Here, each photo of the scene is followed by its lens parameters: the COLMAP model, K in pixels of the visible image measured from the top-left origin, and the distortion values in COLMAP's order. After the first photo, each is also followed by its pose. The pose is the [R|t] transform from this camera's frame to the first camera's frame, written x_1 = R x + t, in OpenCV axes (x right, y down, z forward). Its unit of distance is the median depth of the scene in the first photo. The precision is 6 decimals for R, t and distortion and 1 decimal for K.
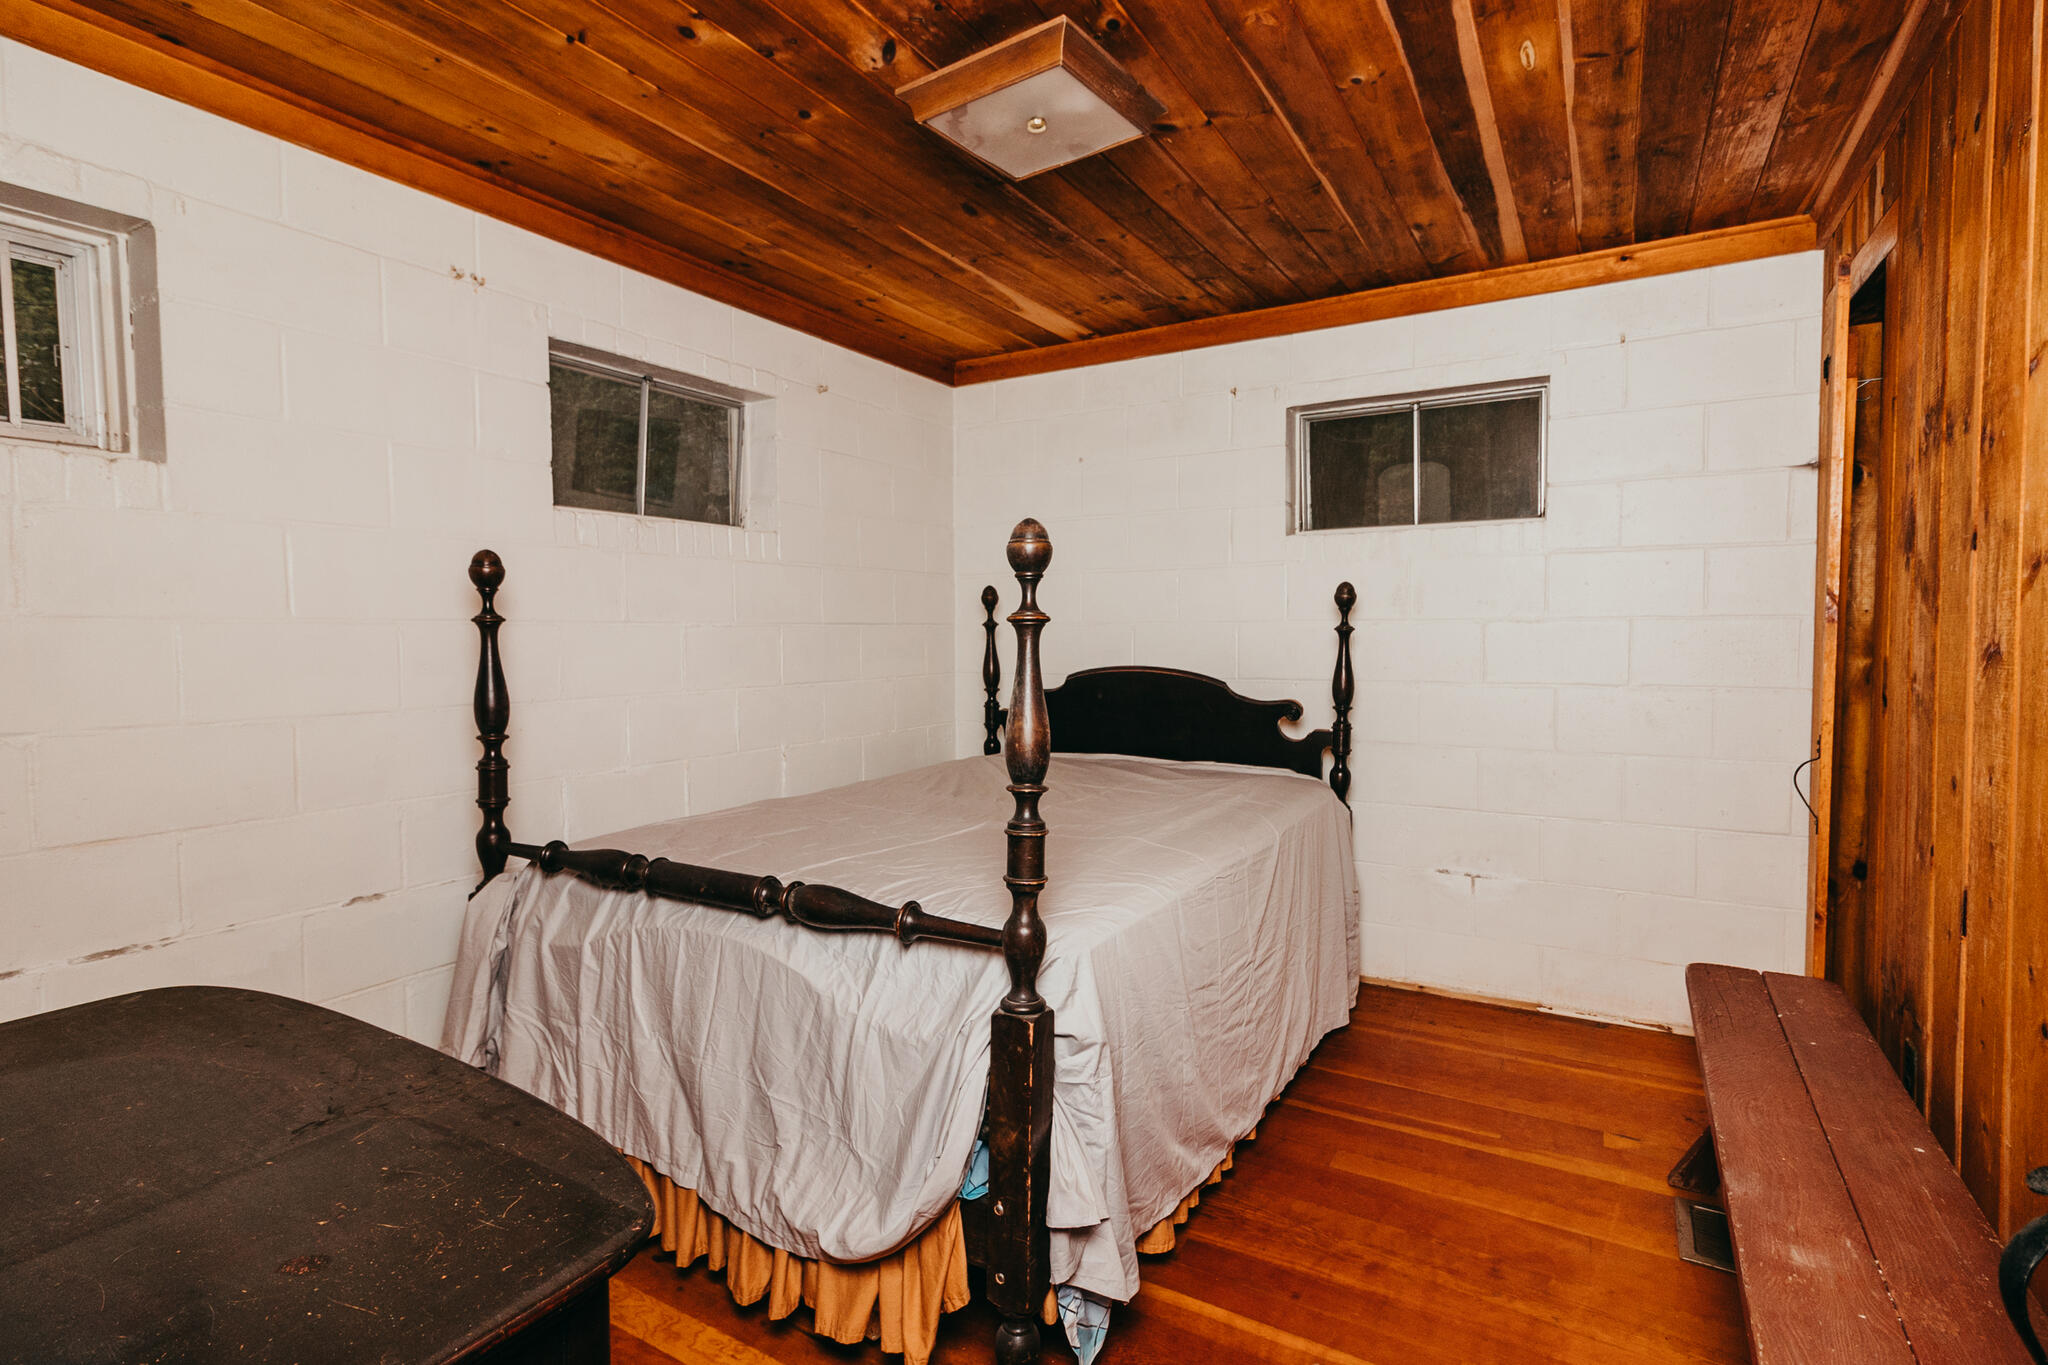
lens RADIAL K [[961.7, 0, 1033.6], [0, 961.7, 680.4], [0, 0, 1]] dist [0.005785, 0.001362]
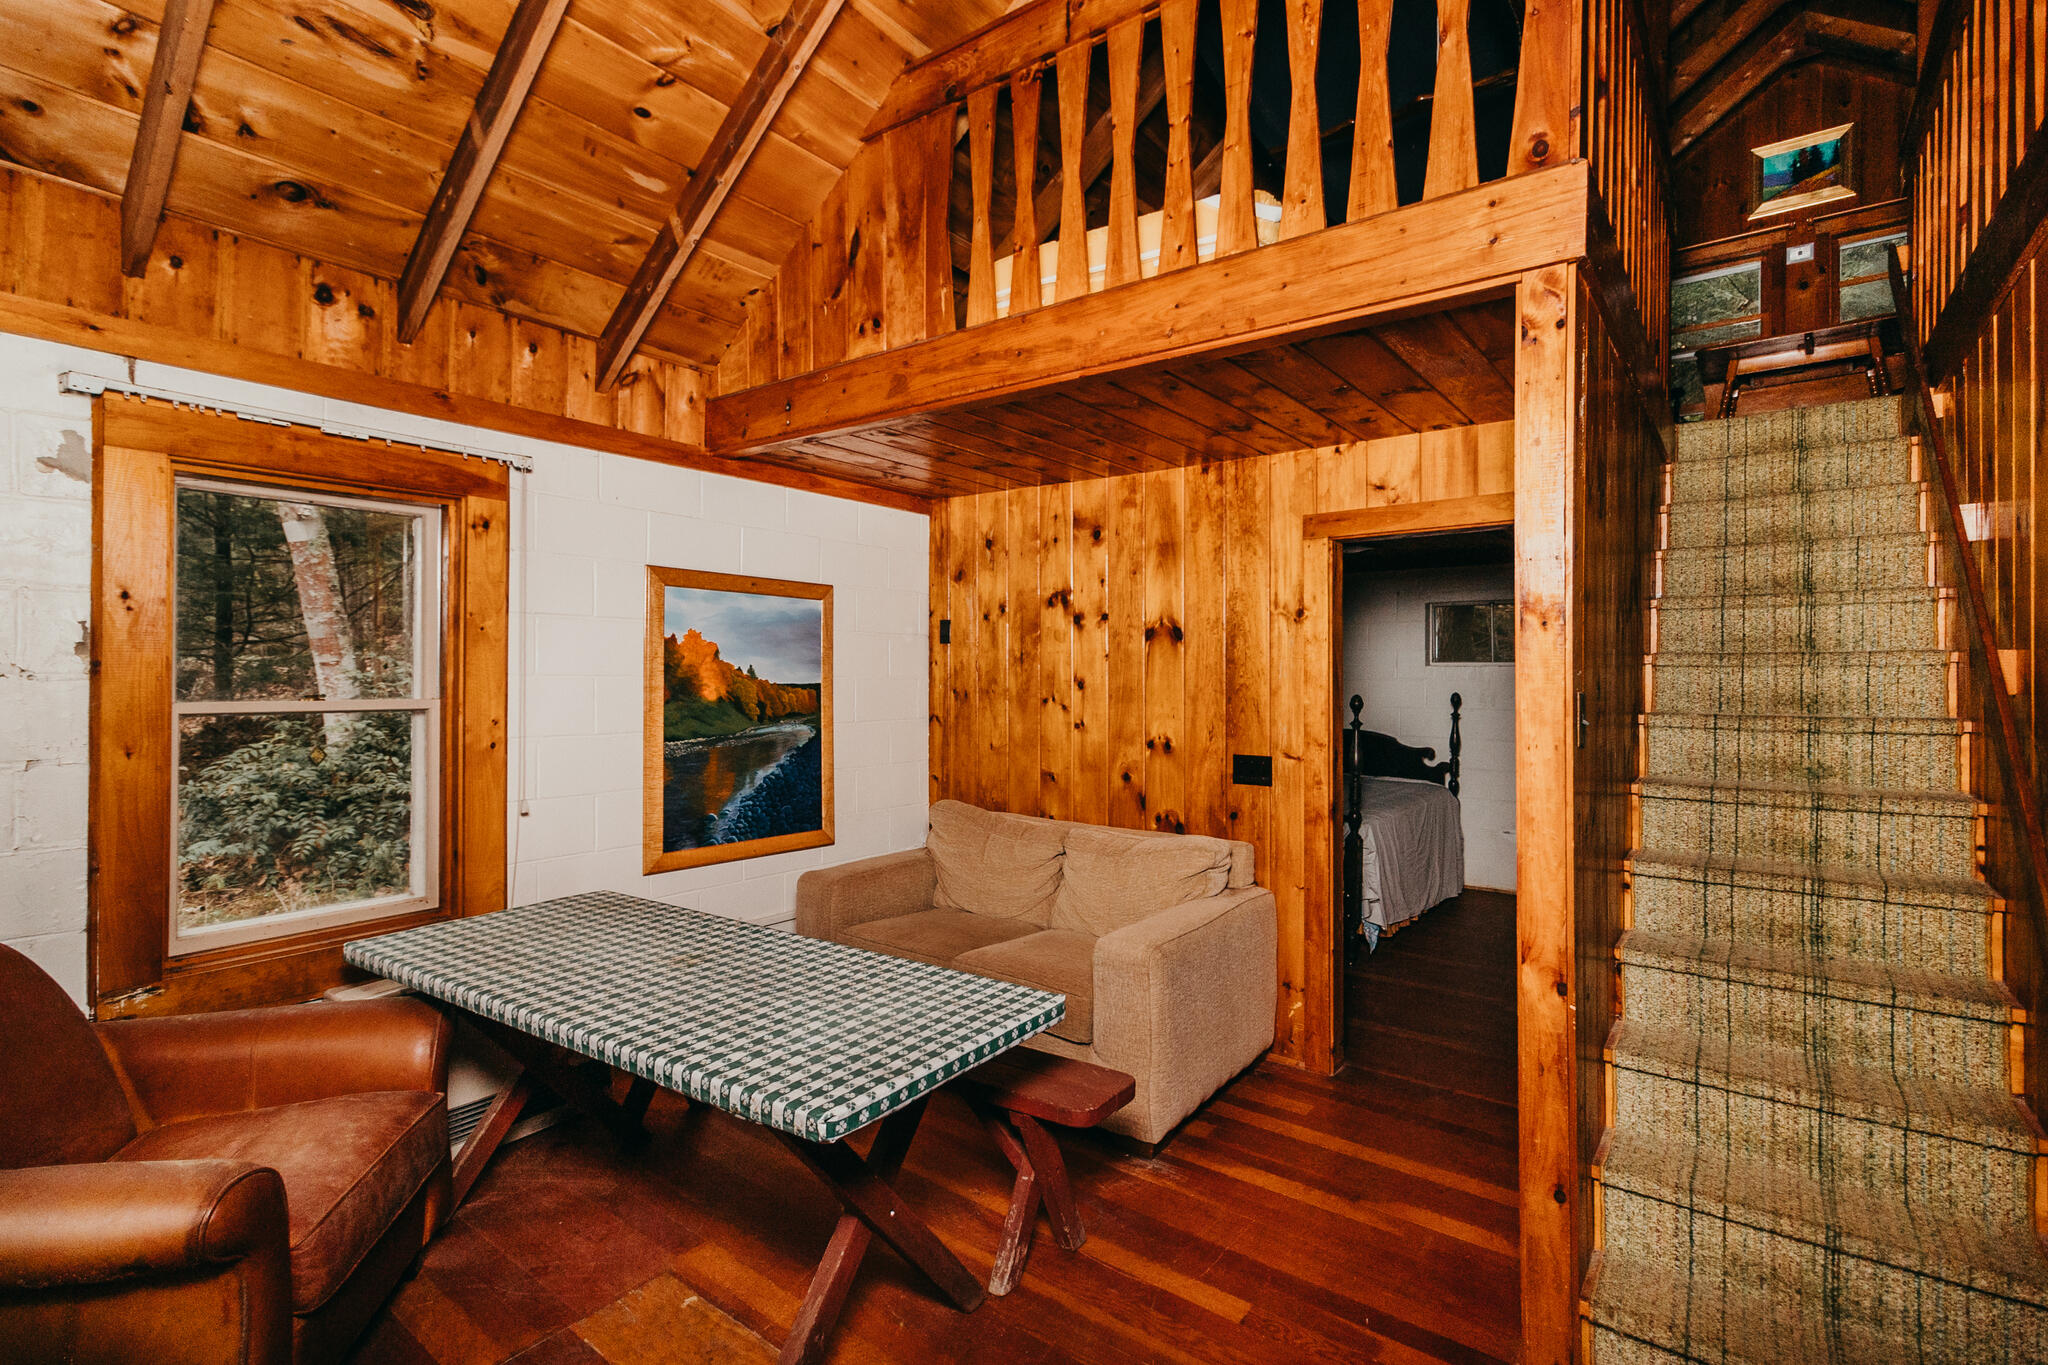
lens RADIAL K [[961.7, 0, 1029.3], [0, 961.7, 685.5], [0, 0, 1]] dist [0.005785, 0.001362]
pose [[0.994361, 0.019380, -0.104265, -0.387612], [-0.024930, 0.998326, -0.052196, 0.015873], [0.103079, 0.054501, 0.993179, -1.195794]]
